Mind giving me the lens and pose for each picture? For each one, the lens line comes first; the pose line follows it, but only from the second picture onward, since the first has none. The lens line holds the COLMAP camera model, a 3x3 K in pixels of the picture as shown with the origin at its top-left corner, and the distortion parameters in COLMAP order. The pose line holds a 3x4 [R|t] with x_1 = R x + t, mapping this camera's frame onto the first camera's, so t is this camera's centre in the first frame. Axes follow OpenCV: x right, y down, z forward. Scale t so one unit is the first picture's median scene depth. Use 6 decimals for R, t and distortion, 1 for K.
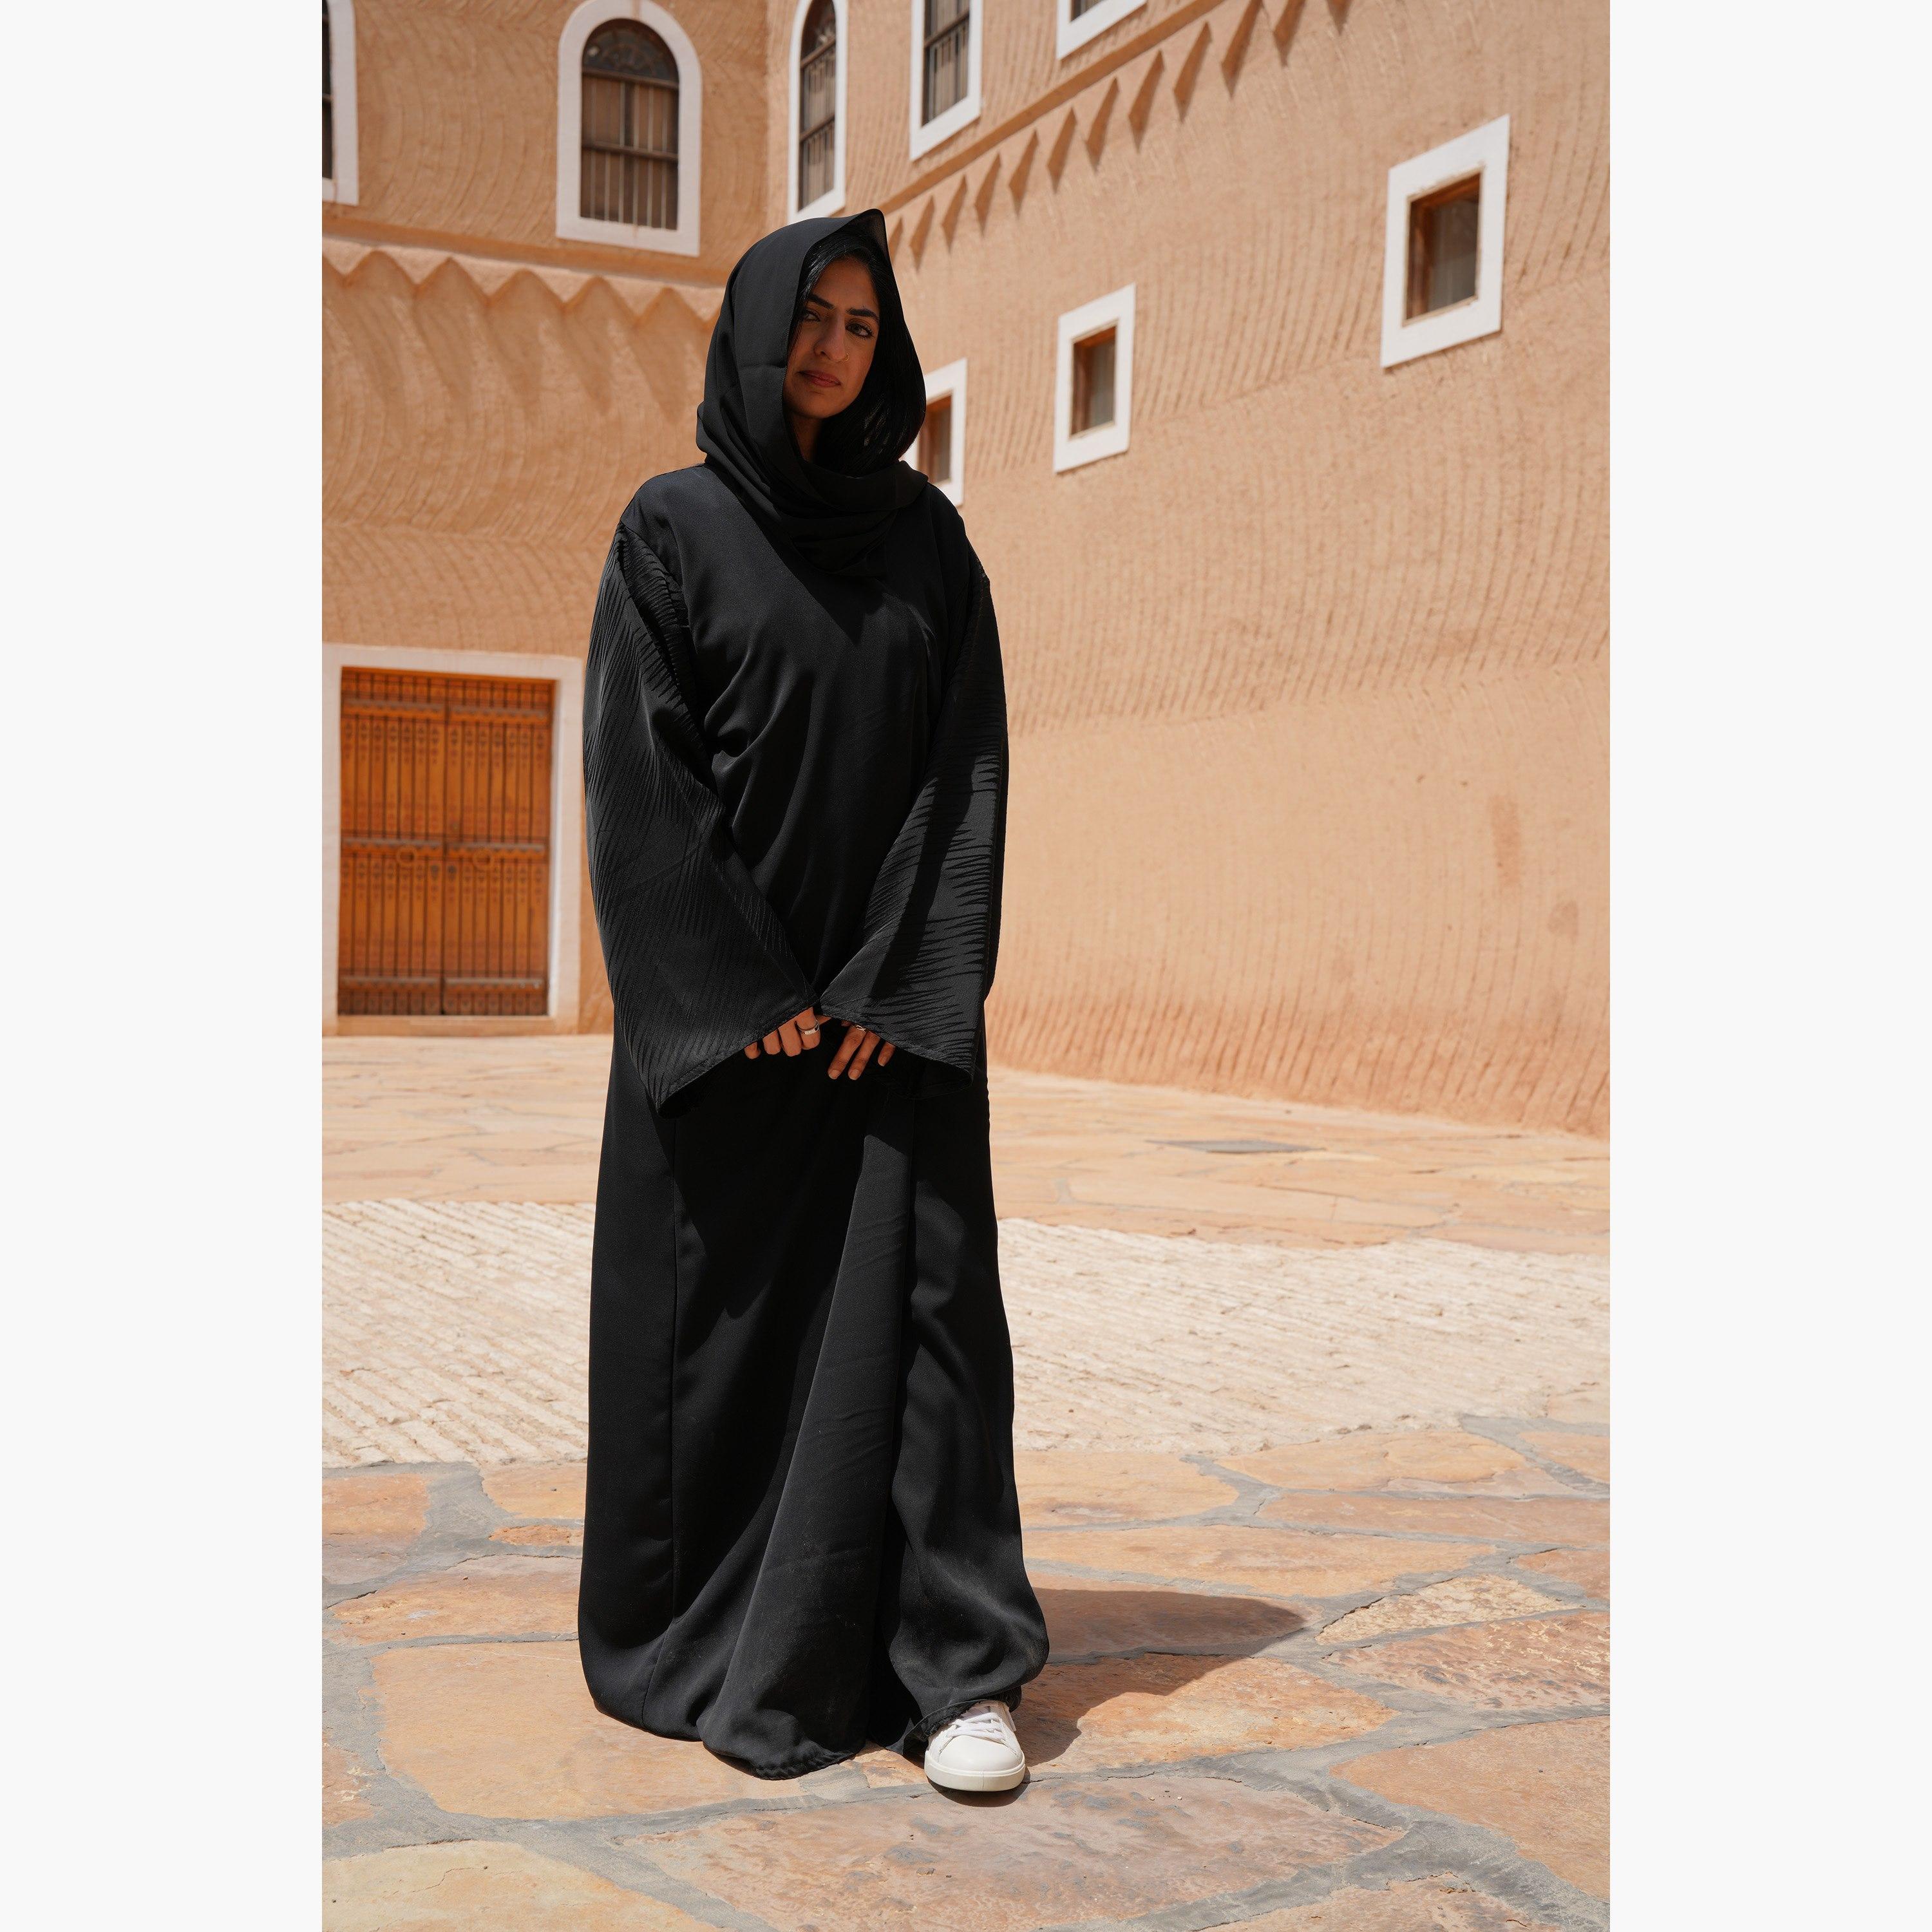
lens RADIAL K [[2691.1, 0, 955.6], [0, 2691.1, 1004.0], [0, 0, 1]] dist [-0.153511, 1.075661]
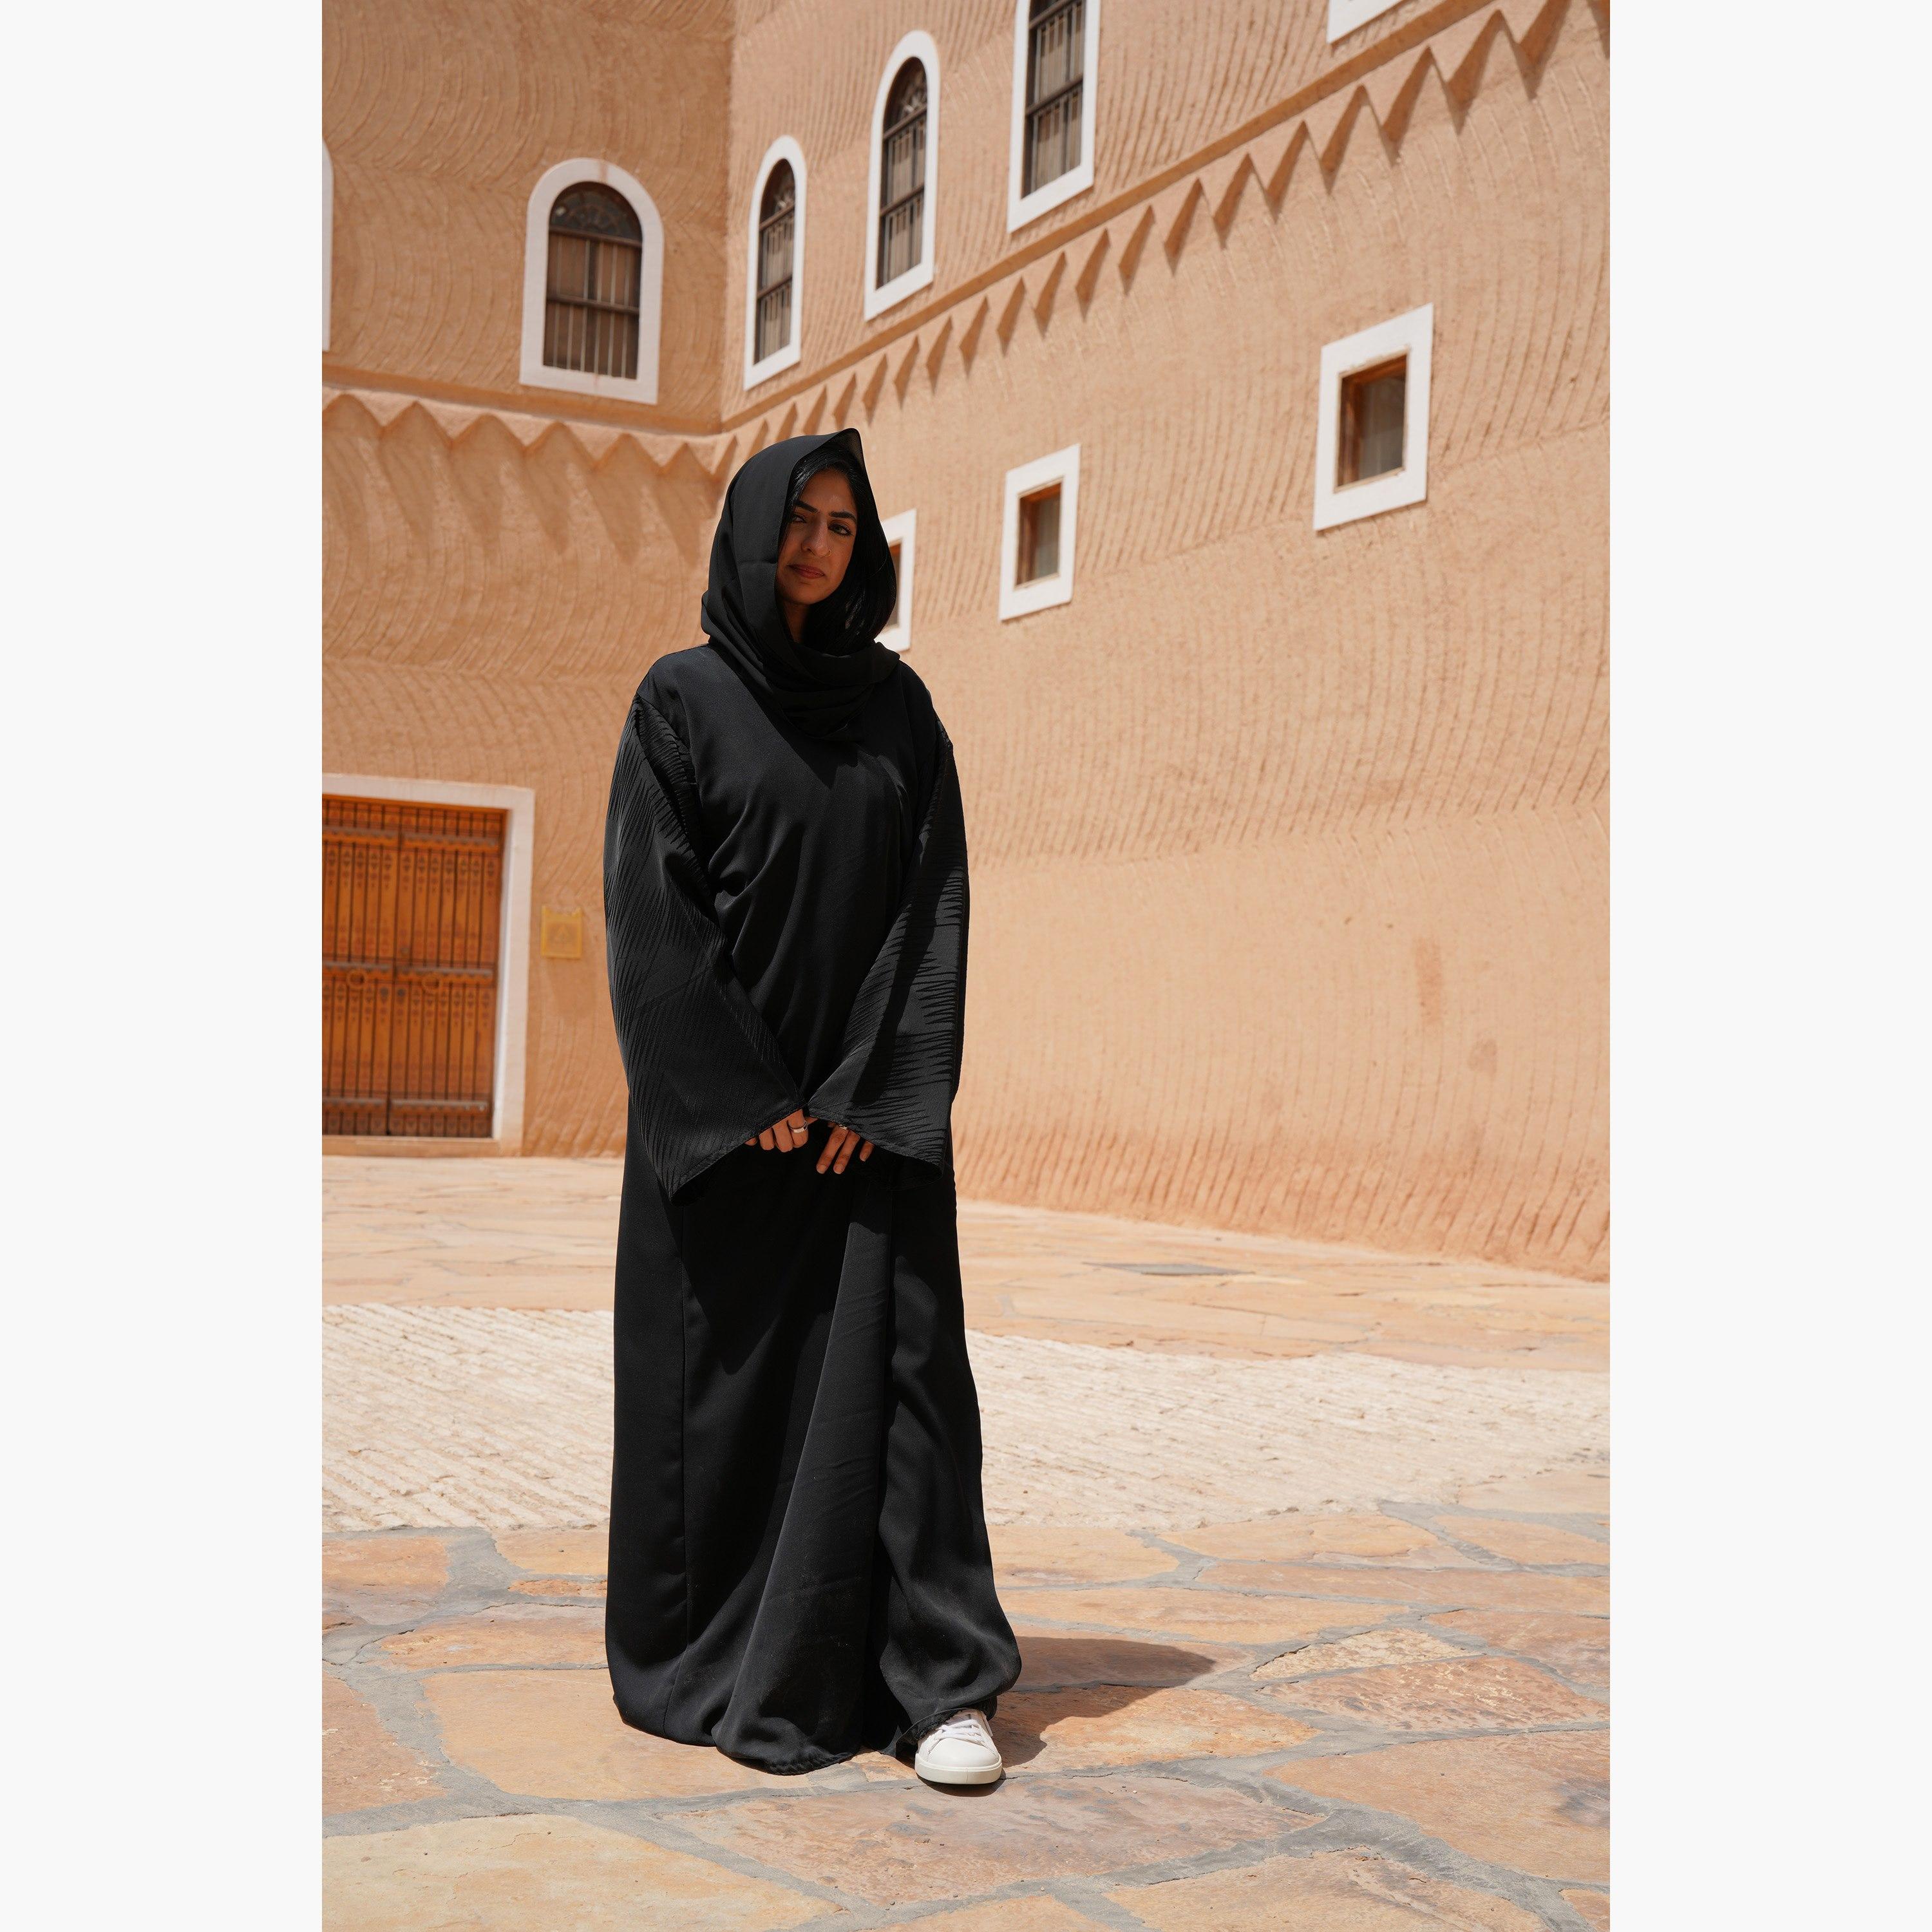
lens RADIAL K [[2691.1, 0, 955.6], [0, 2691.1, 1004.0], [0, 0, 1]] dist [-0.153511, 1.075661]
pose [[0.999510, 0.016632, 0.026514, -0.006779], [-0.015294, 0.998638, -0.049881, 0.002877], [-0.027307, 0.049451, 0.998403, -0.039129]]
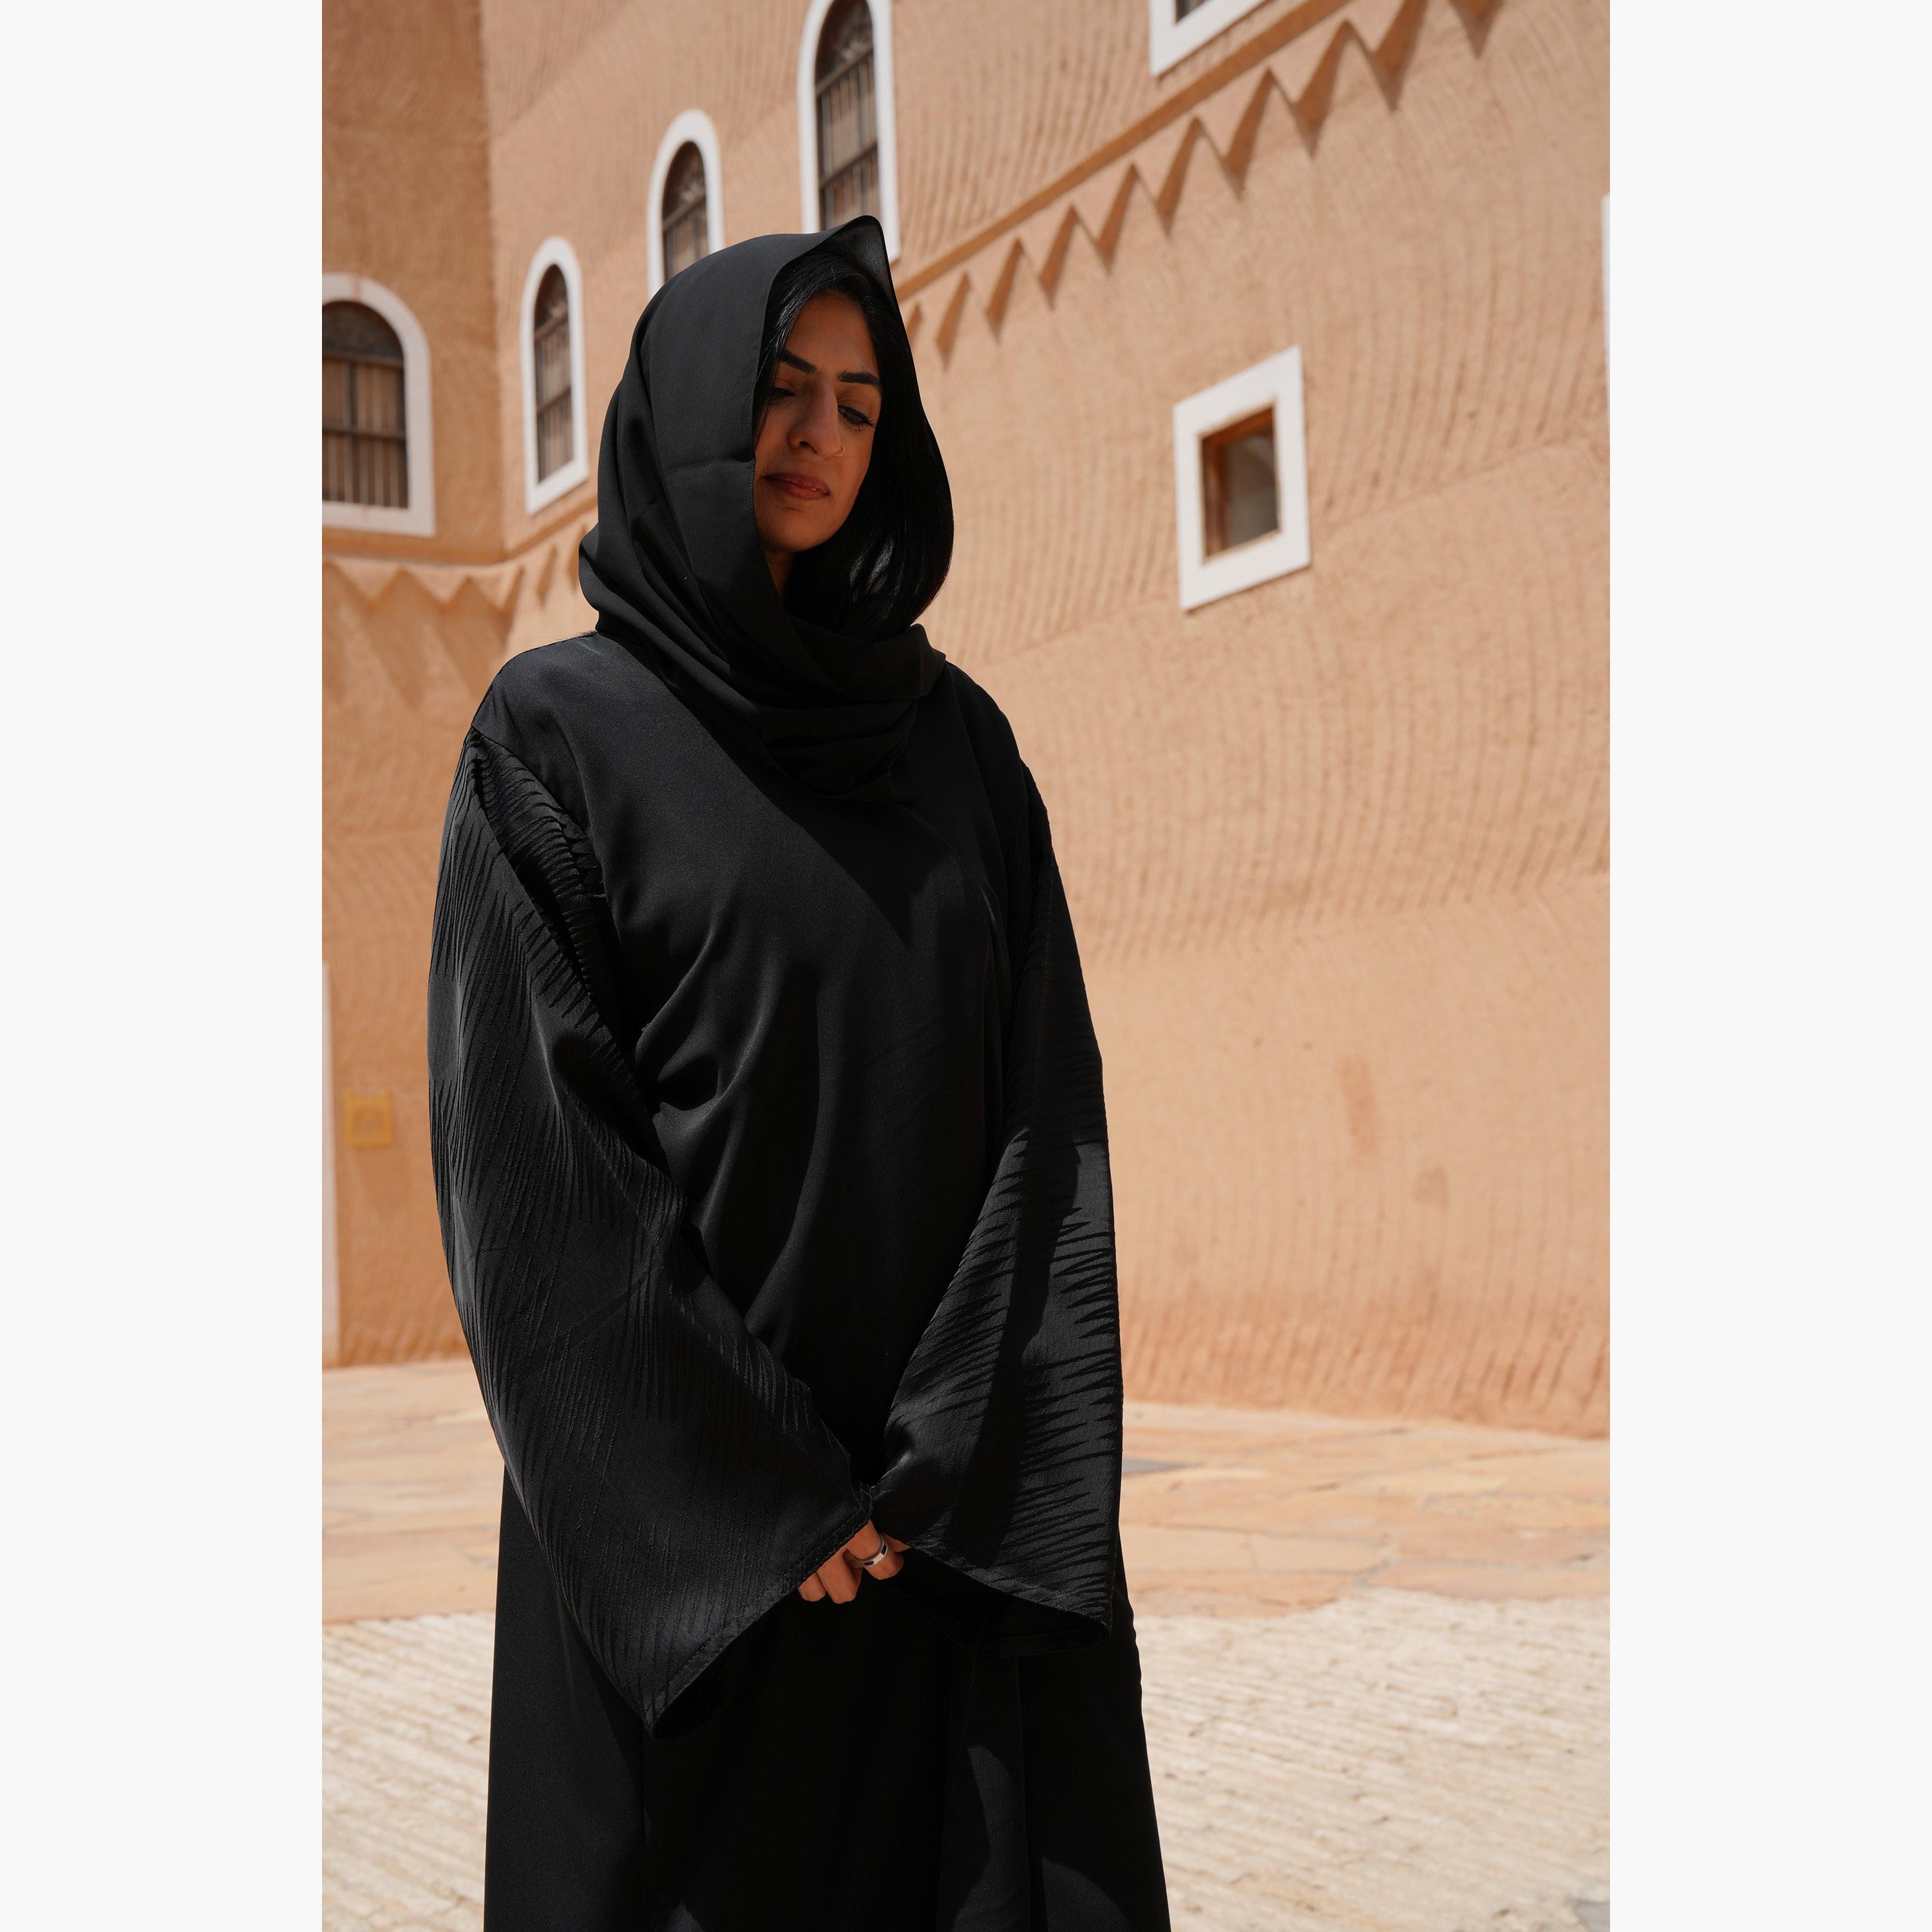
lens RADIAL K [[2716.0, 0, 930.6], [0, 2716.0, 1015.7], [0, 0, 1]] dist [-0.115537, 1.059897]
pose [[0.995016, -0.054427, 0.083555, -0.016321], [0.062420, 0.993399, -0.096238, -0.010584], [-0.077765, 0.100974, 0.991845, 0.081366]]
